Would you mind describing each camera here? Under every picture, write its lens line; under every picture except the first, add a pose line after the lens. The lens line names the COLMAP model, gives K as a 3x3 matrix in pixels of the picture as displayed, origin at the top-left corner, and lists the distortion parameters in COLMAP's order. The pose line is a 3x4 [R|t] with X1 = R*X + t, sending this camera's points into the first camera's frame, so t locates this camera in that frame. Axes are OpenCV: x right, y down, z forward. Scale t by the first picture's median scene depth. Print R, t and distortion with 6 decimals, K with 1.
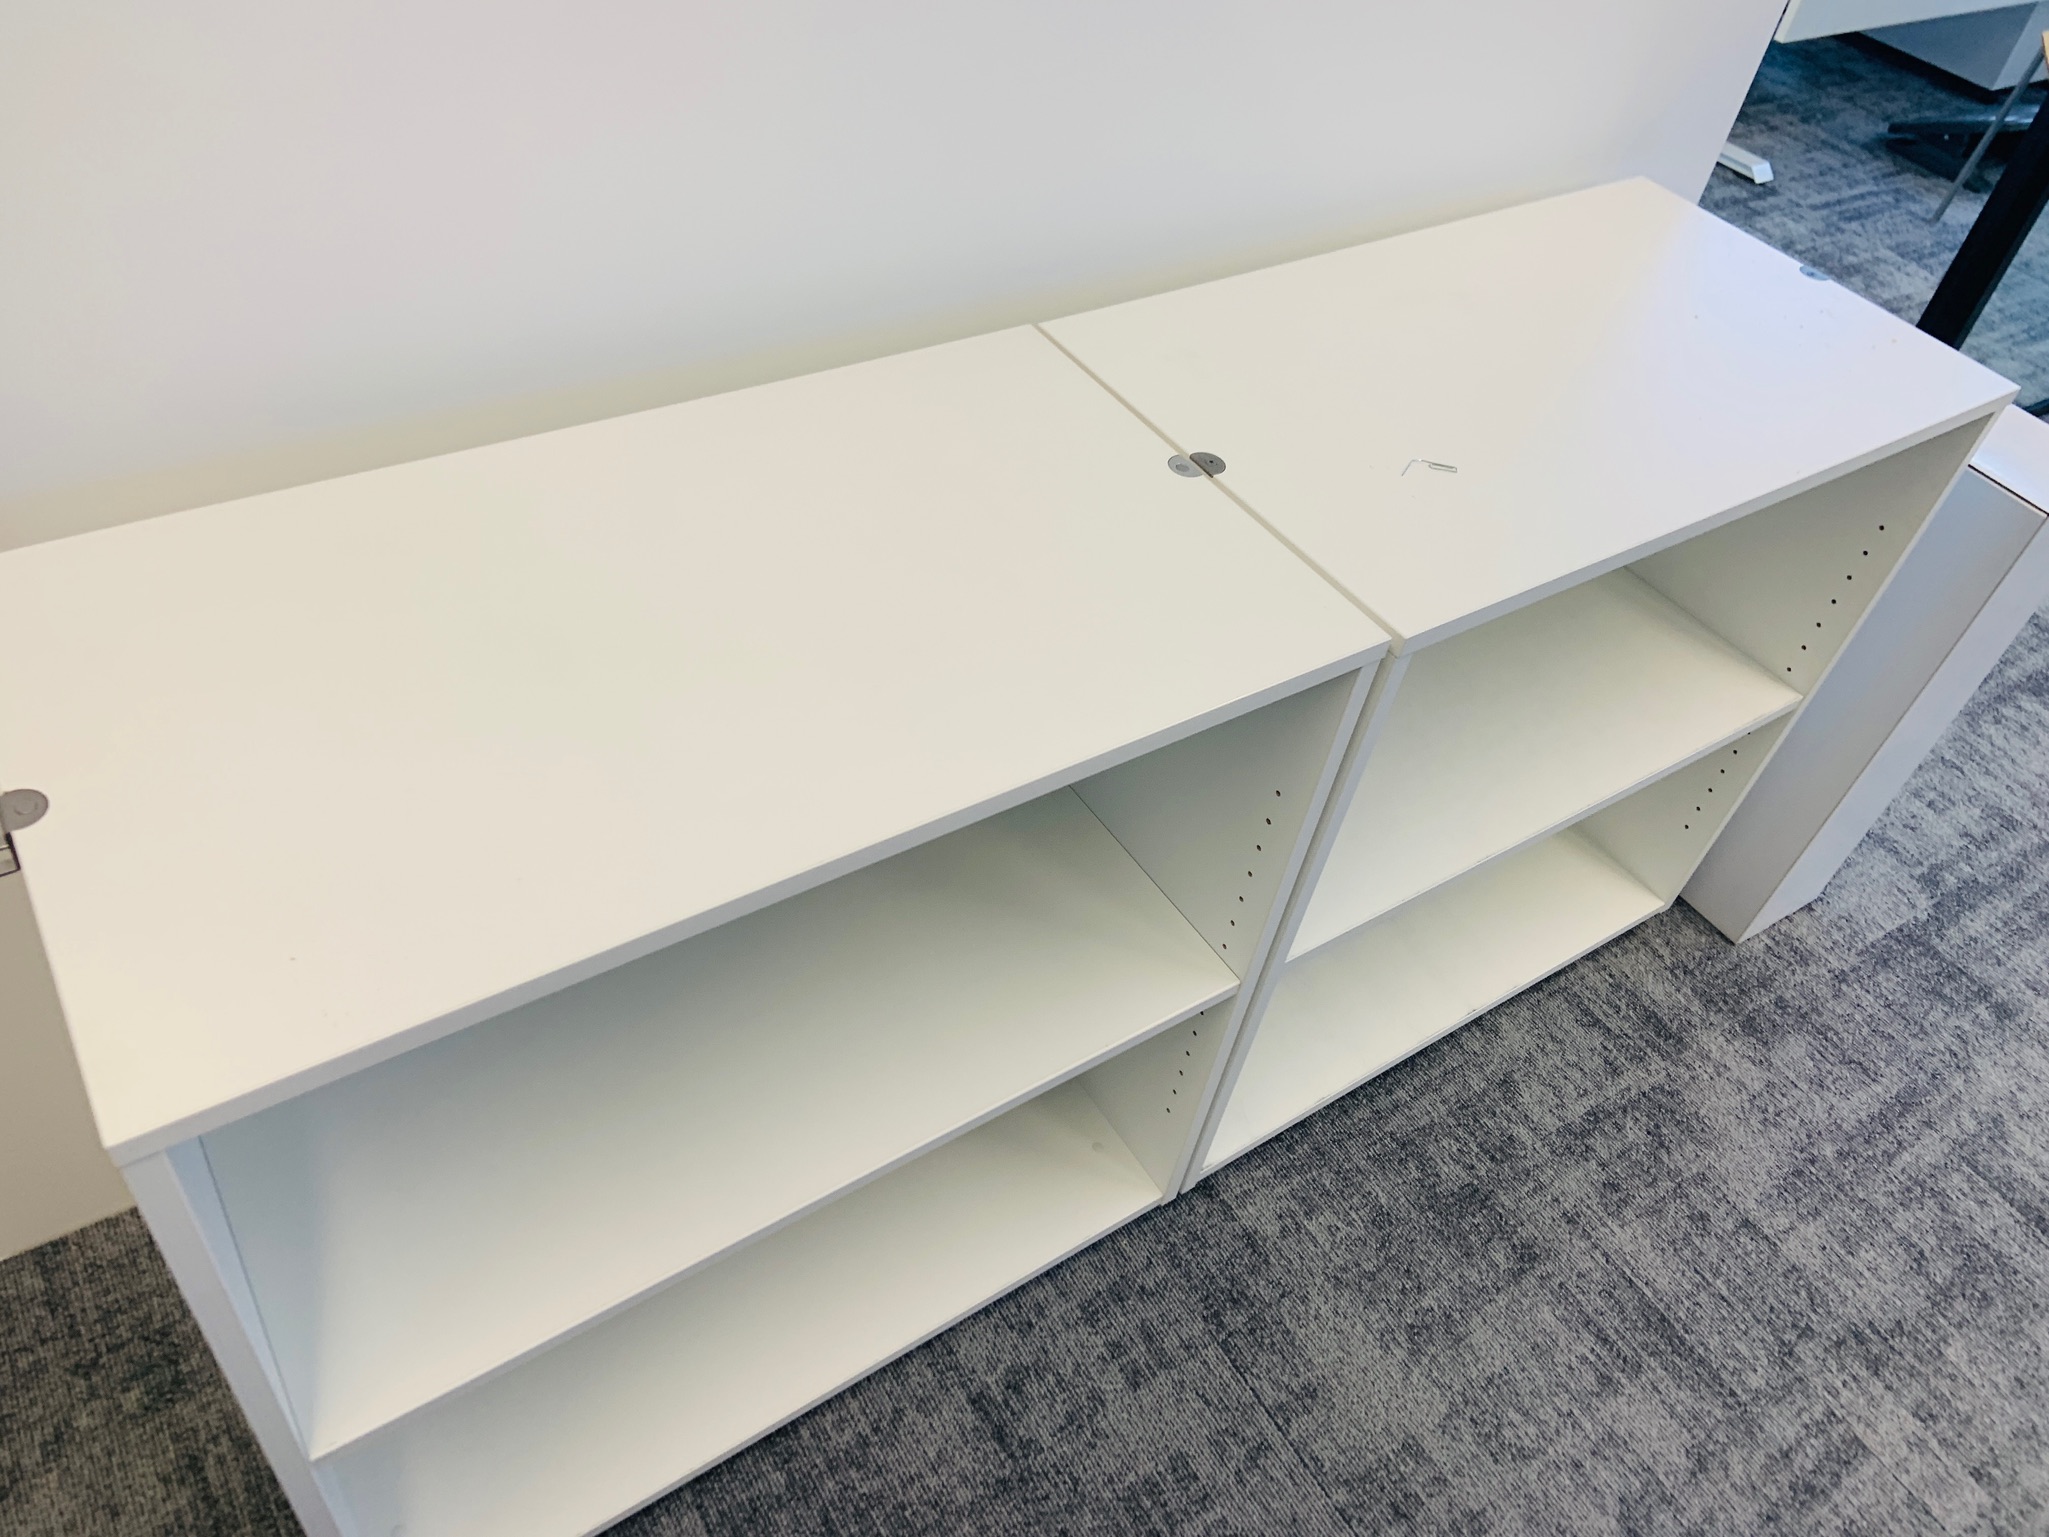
lens RADIAL K [[1552.7, 0, 1018.5], [0, 1552.7, 724.3], [0, 0, 1]] dist [0.129294, -0.170303]
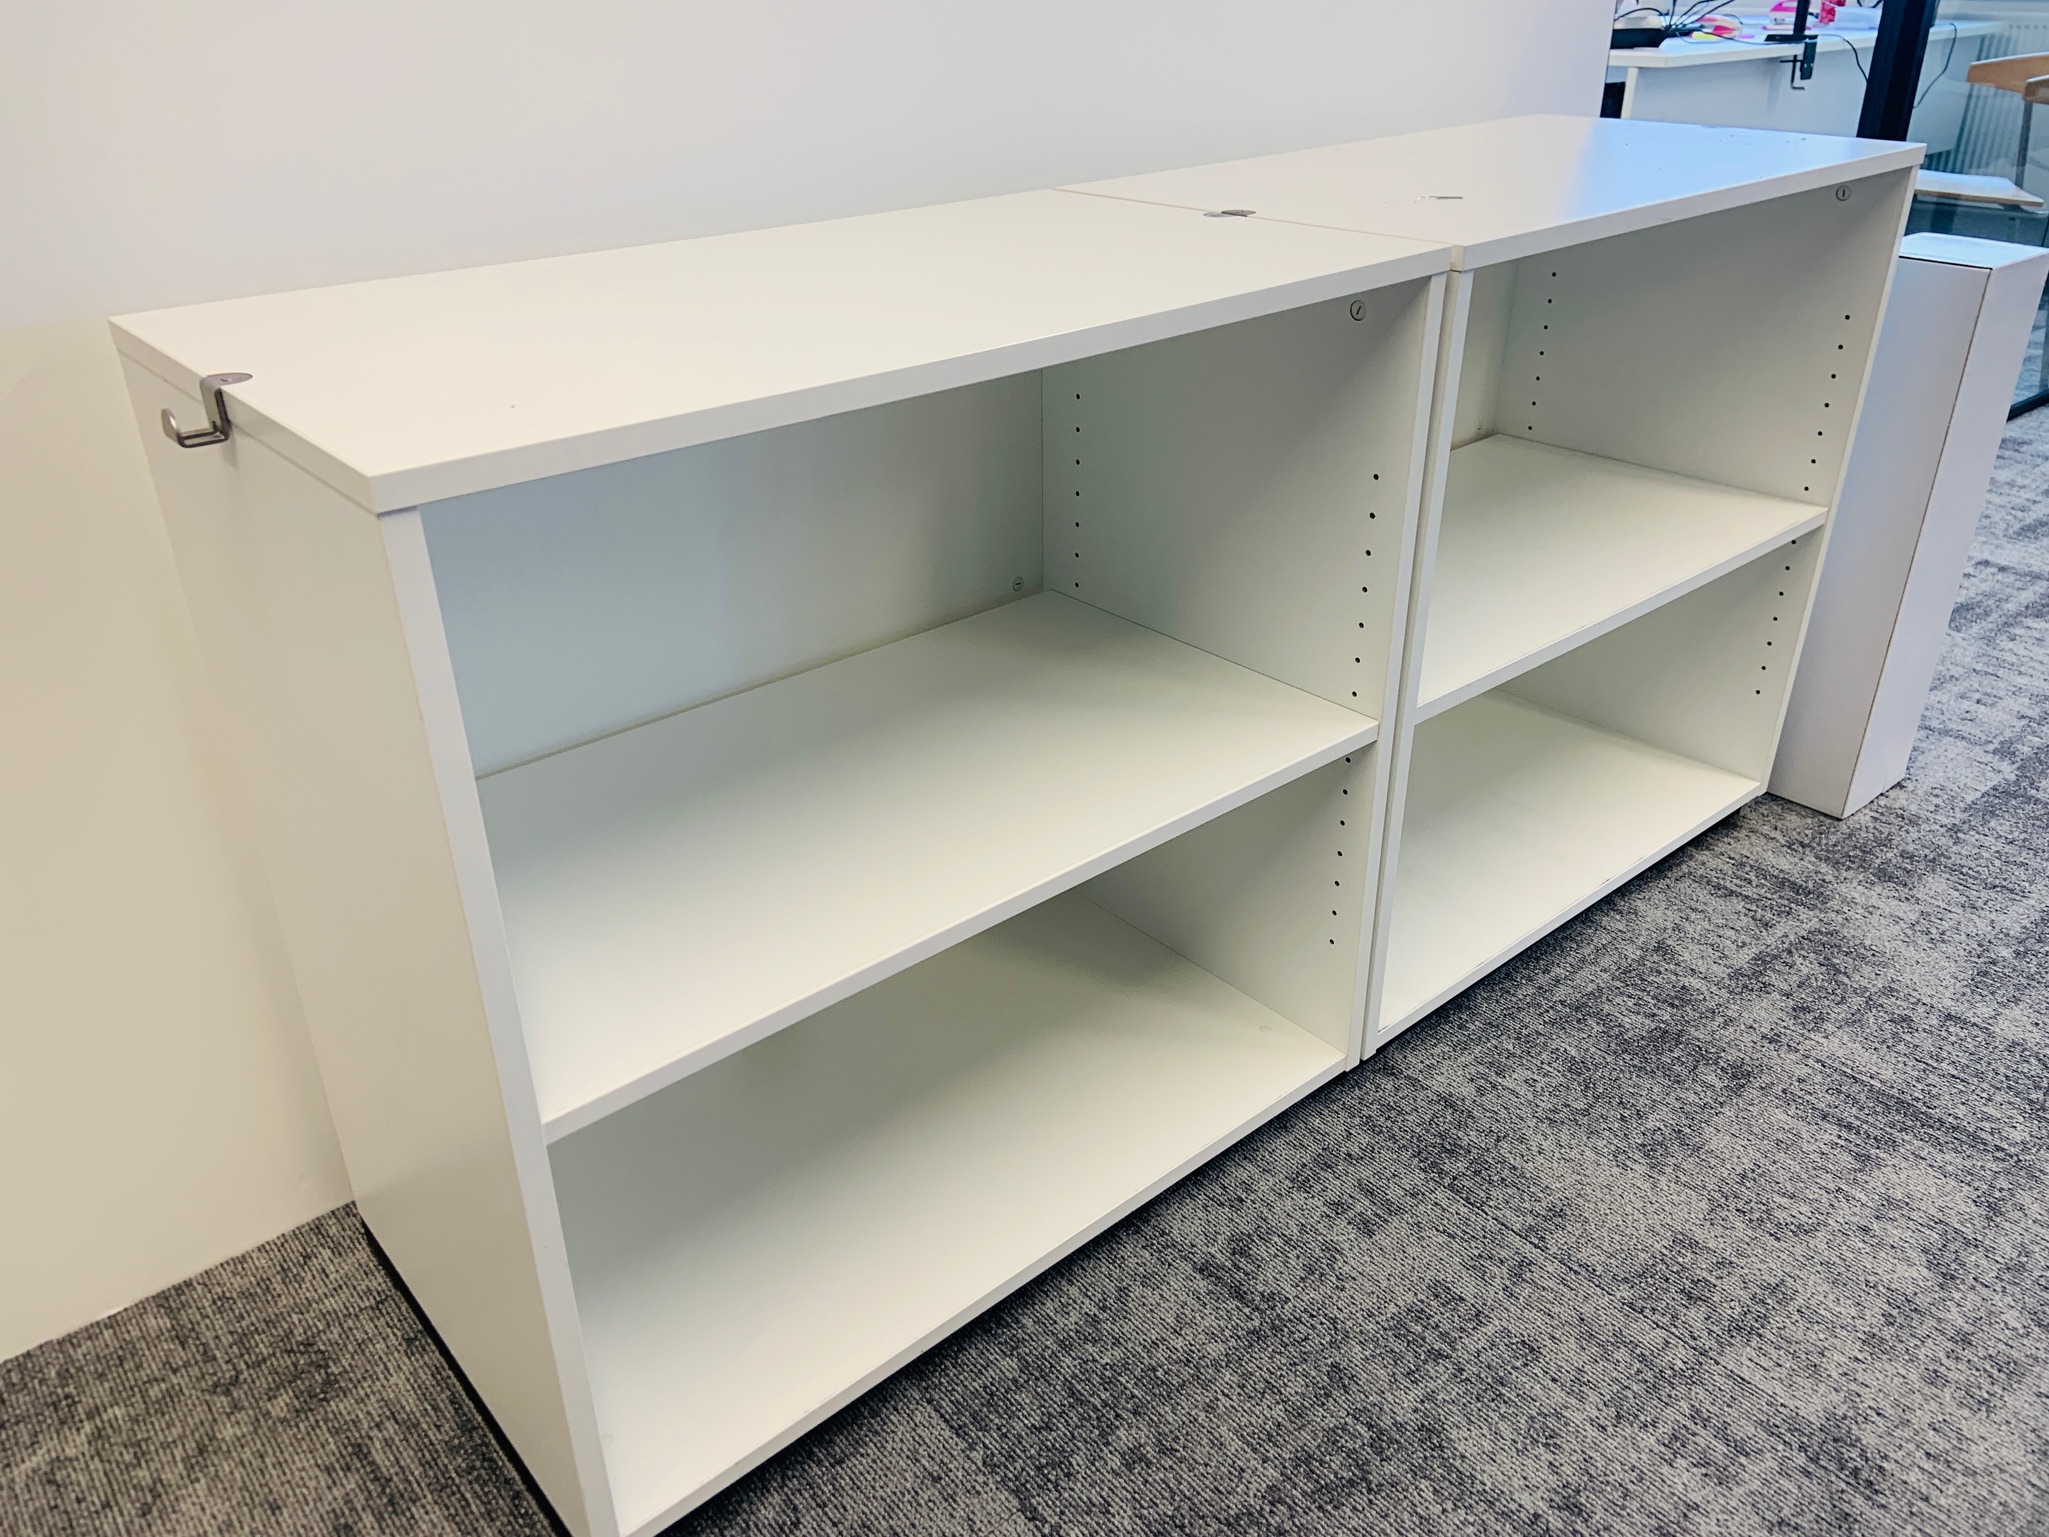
lens RADIAL K [[1556.6, 0, 1009.2], [0, 1556.6, 738.2], [0, 0, 1]] dist [0.112601, -0.150855]
pose [[0.983212, -0.178444, 0.038114, -0.108284], [0.181981, 0.943688, -0.276289, 0.343127], [0.013334, 0.278586, 0.960319, 0.039740]]
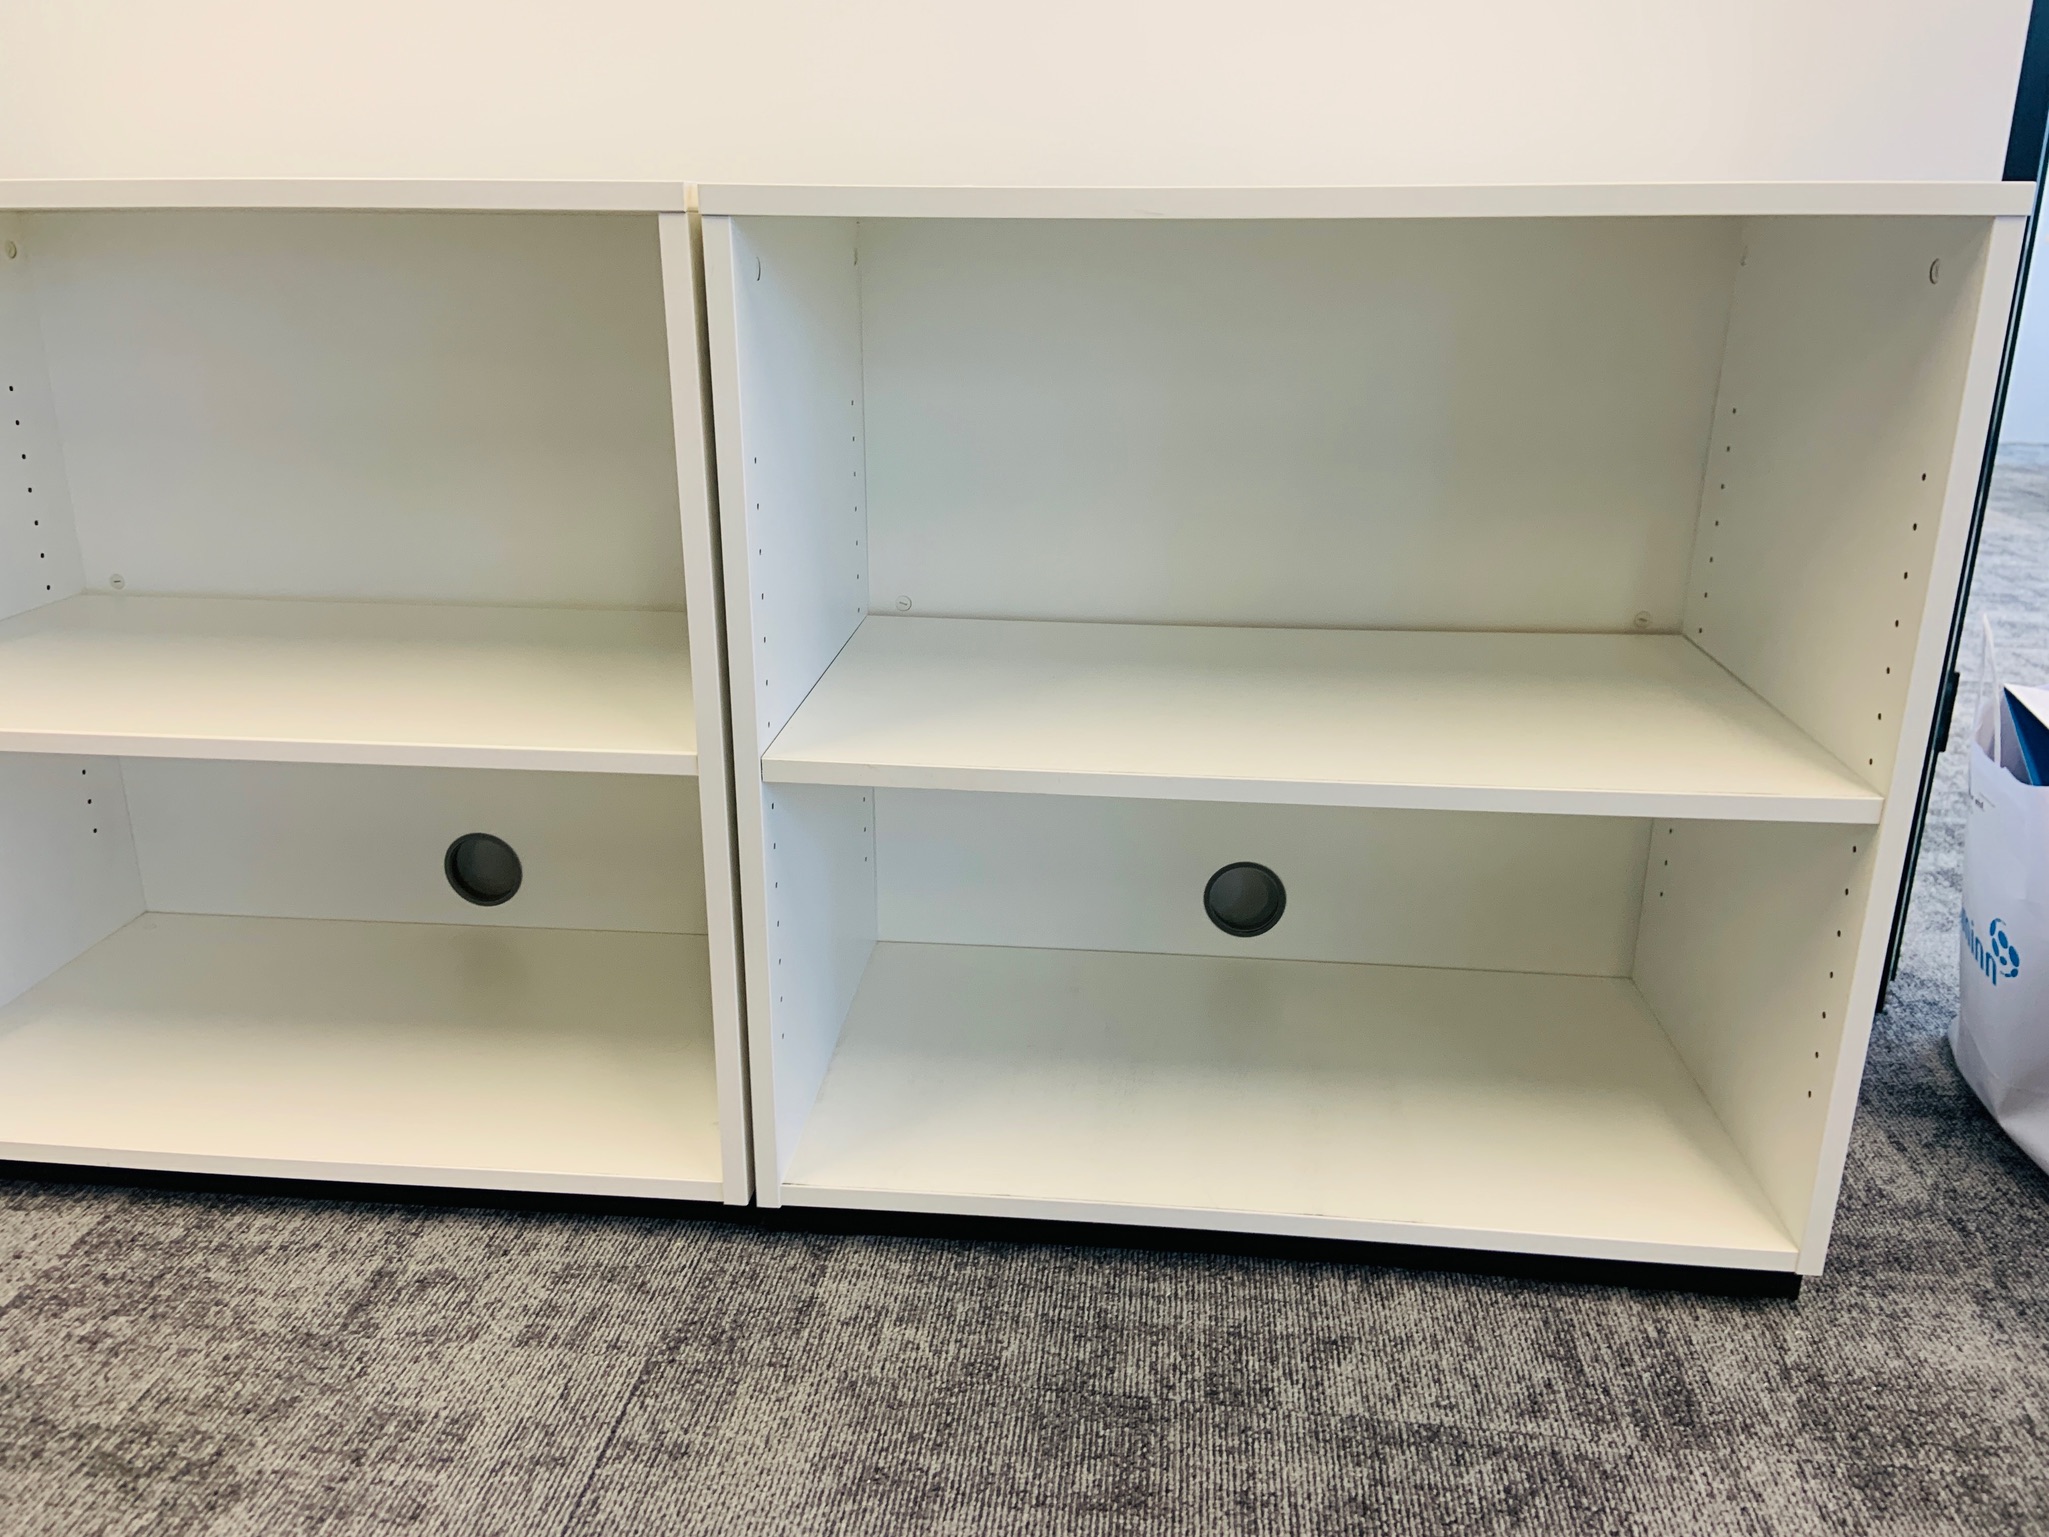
lens RADIAL K [[1552.7, 0, 1018.5], [0, 1552.7, 724.3], [0, 0, 1]] dist [0.129294, -0.170303]
pose [[0.766448, 0.073098, -0.638134, 0.683986], [-0.370700, 0.861682, -0.346533, 0.319472], [0.524538, 0.502156, 0.687532, 0.426352]]
